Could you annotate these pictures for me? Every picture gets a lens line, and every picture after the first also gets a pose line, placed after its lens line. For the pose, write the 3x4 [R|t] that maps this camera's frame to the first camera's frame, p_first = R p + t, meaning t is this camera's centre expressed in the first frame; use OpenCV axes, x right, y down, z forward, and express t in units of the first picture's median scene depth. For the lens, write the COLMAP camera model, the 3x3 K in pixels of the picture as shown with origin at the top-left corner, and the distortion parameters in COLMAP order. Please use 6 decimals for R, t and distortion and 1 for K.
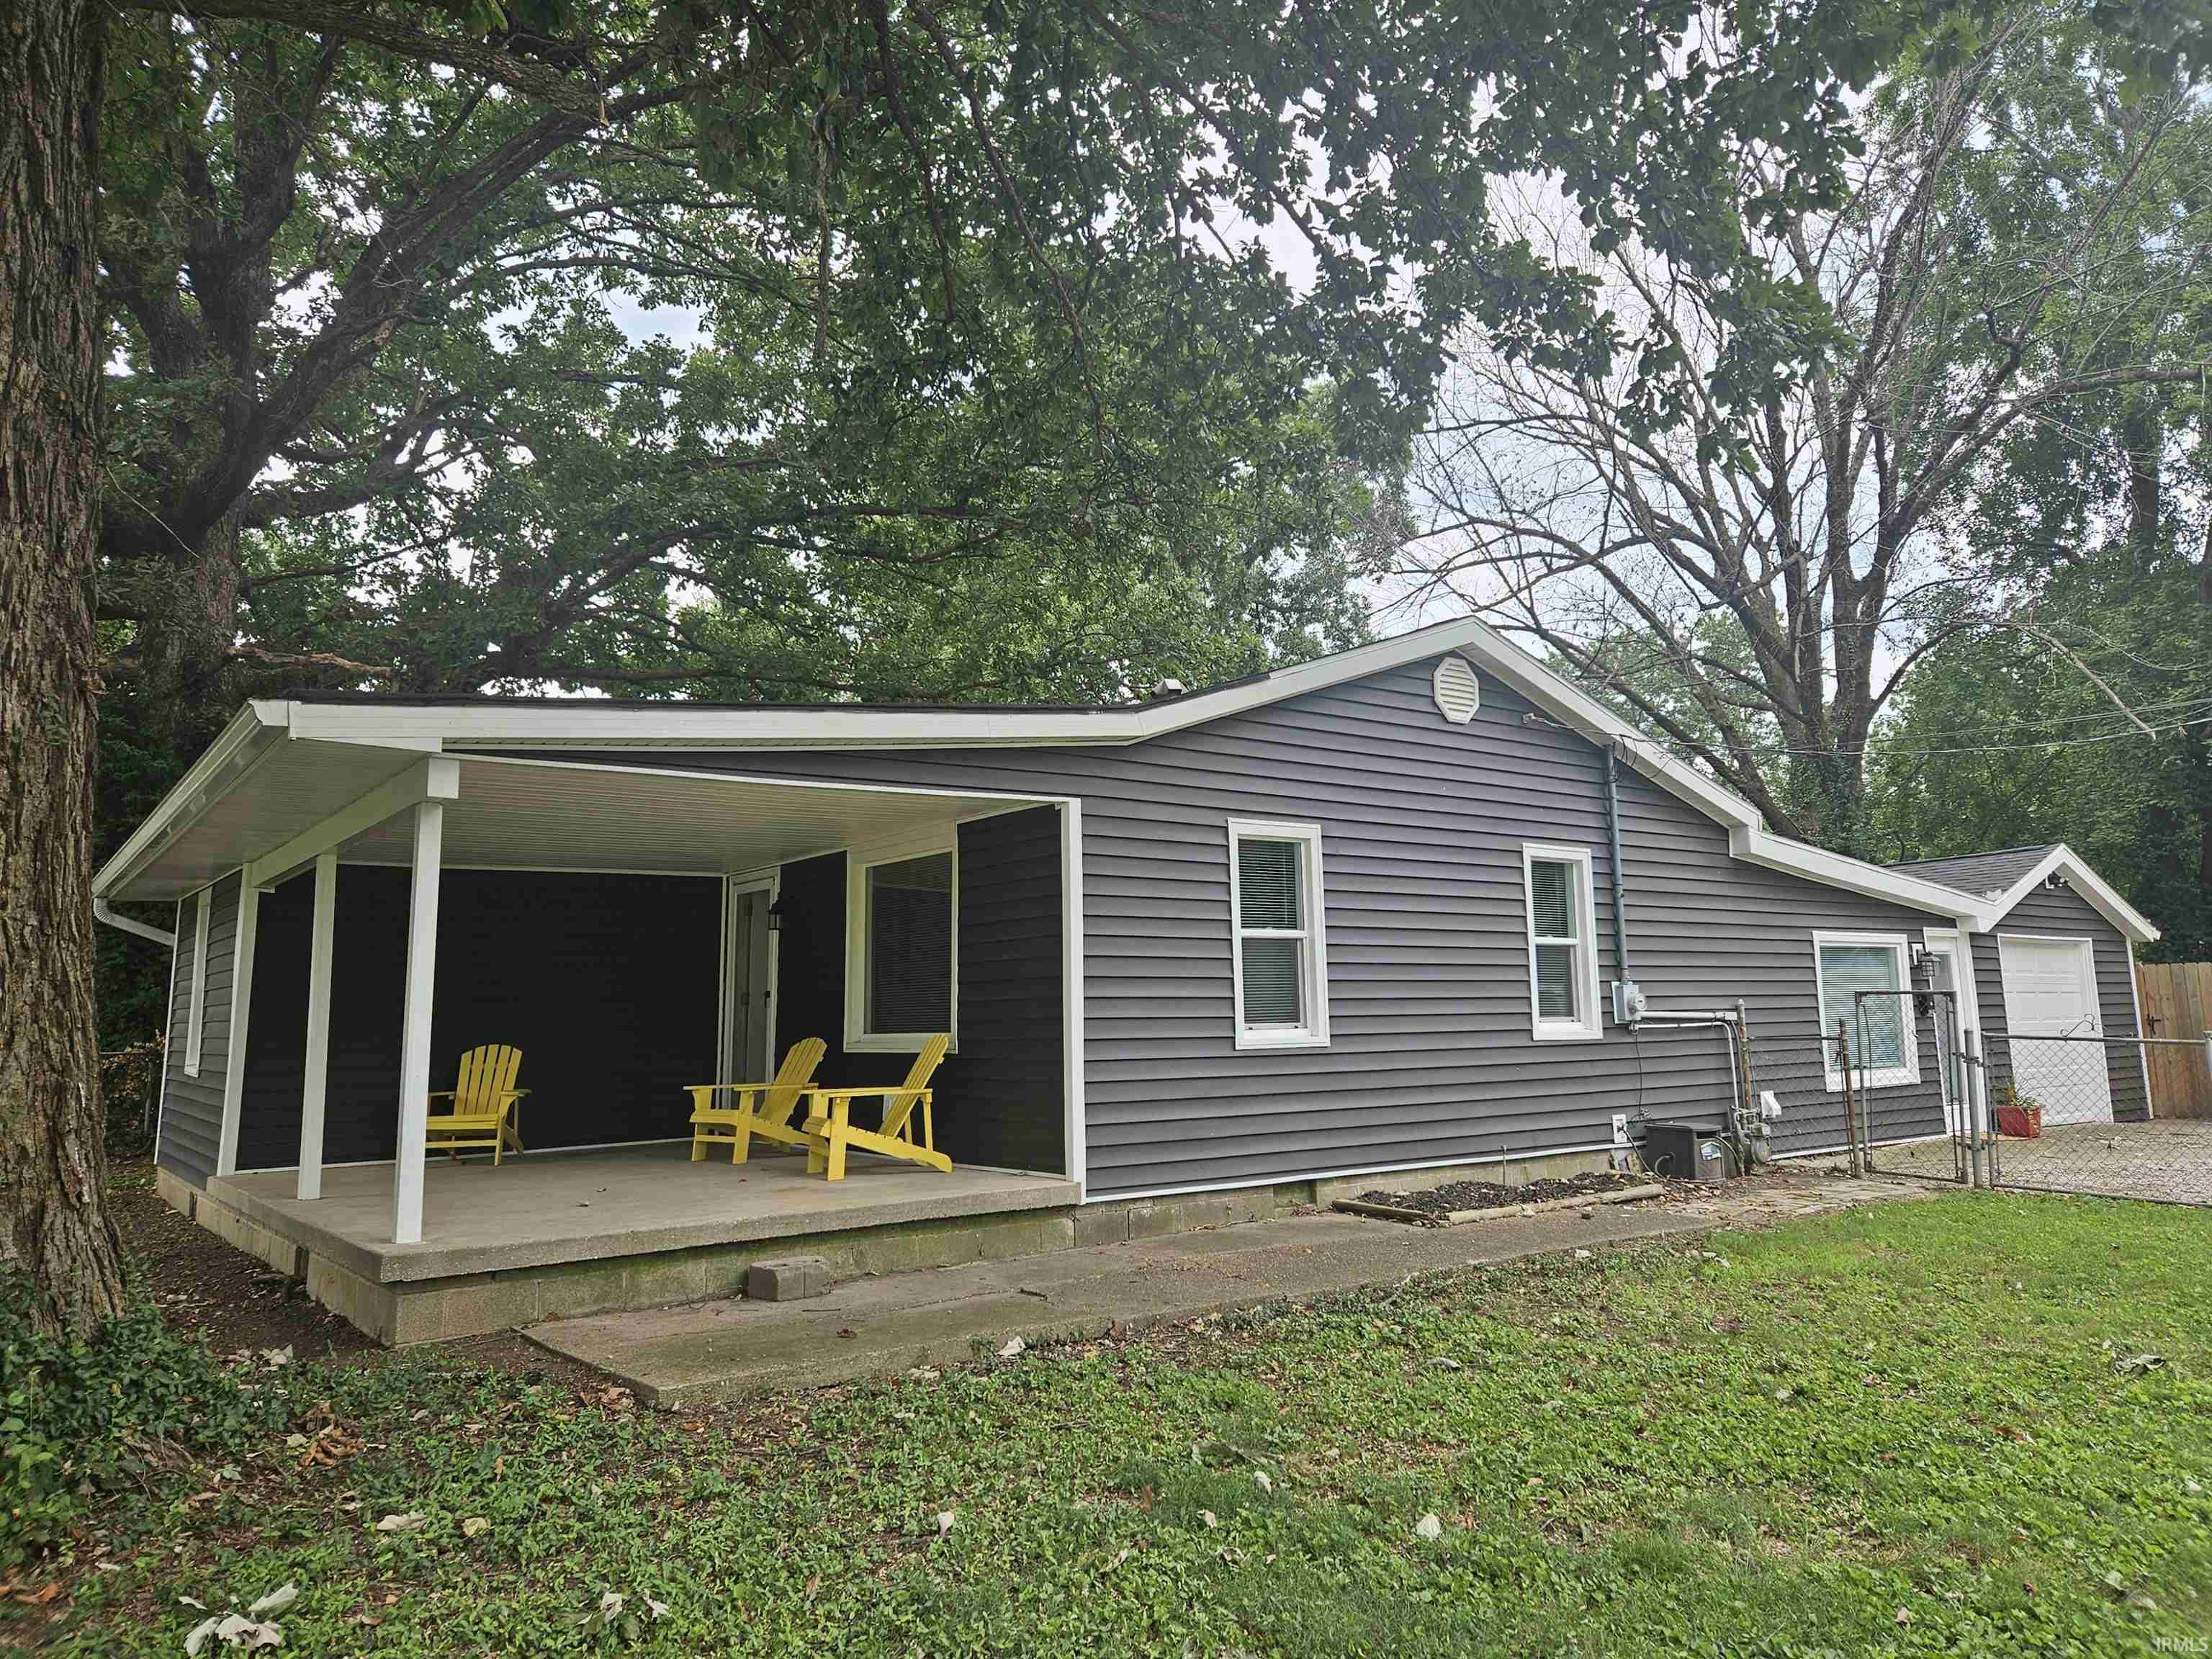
lens RADIAL K [[1494.9, 0, 1103.7], [0, 1494.9, 801.3], [0, 0, 1]] dist [0.036545, 0.001978]
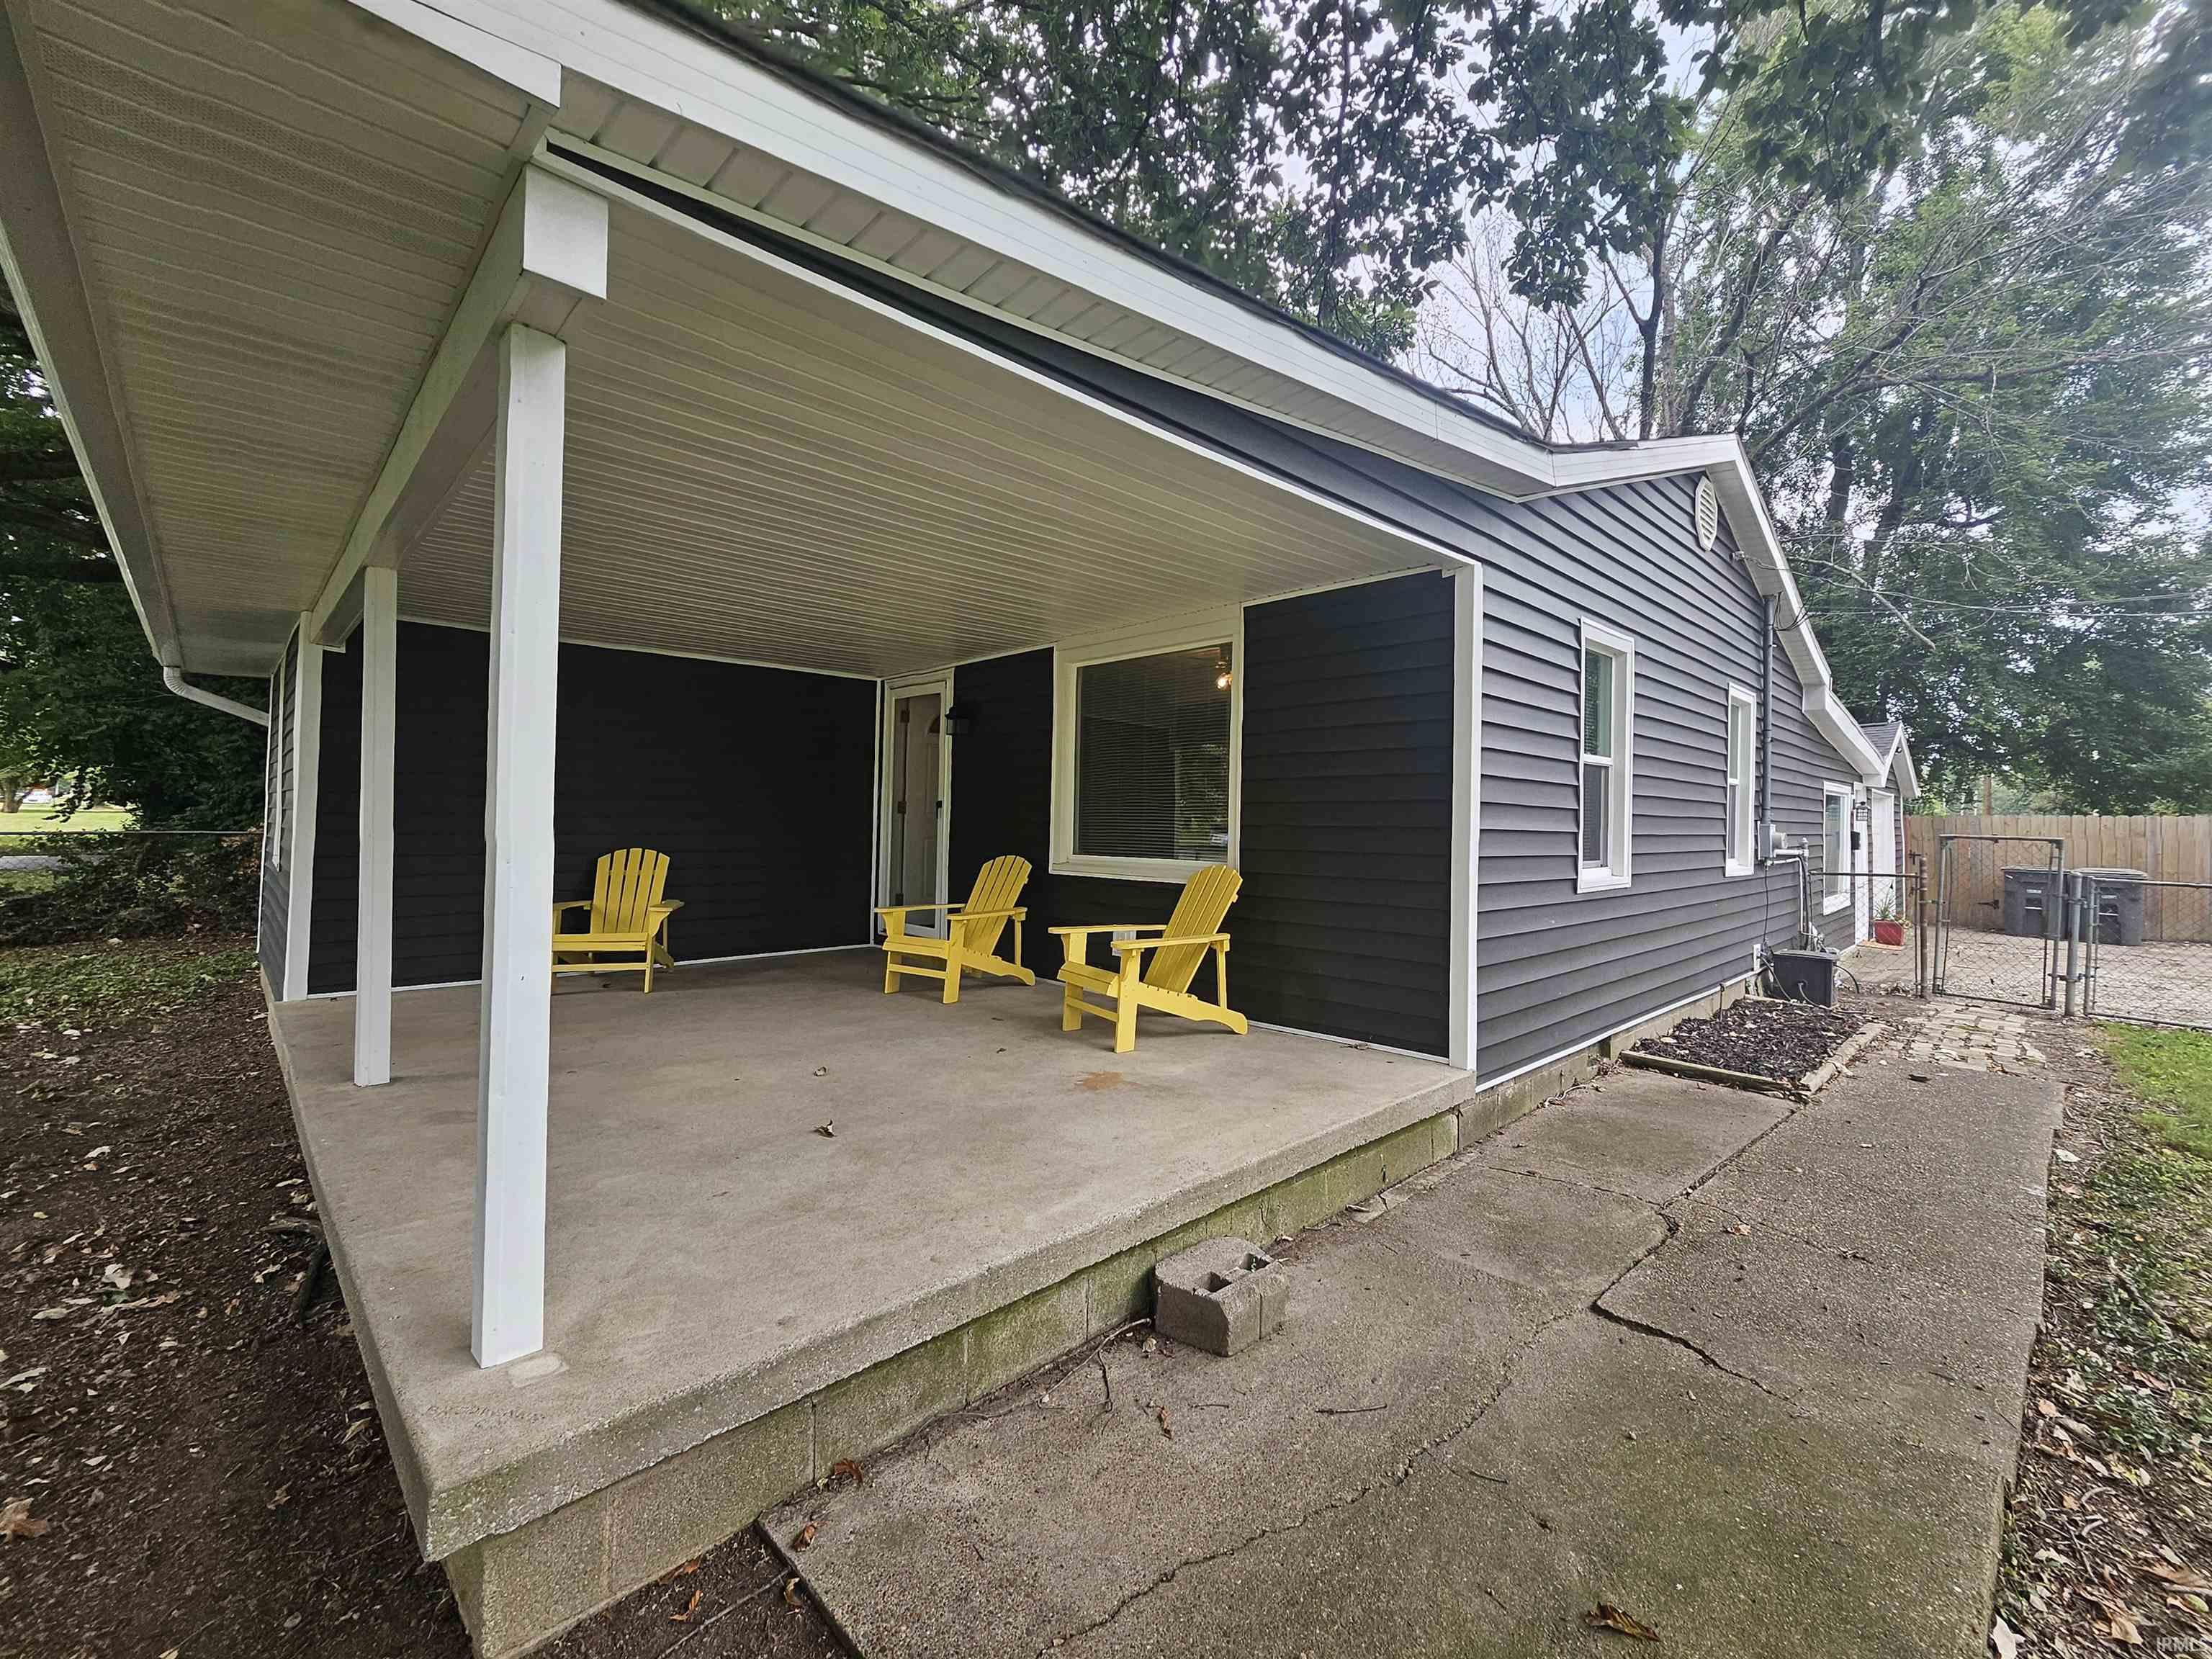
lens RADIAL K [[930.9, 0, 1119.3], [0, 930.9, 811.7], [0, 0, 1]] dist [-0.003013, -0.000560]
pose [[0.990877, 0.034560, 0.130264, -0.214943], [-0.051865, 0.989906, 0.131894, 0.058126], [-0.124391, -0.137447, 0.982667, 0.473576]]
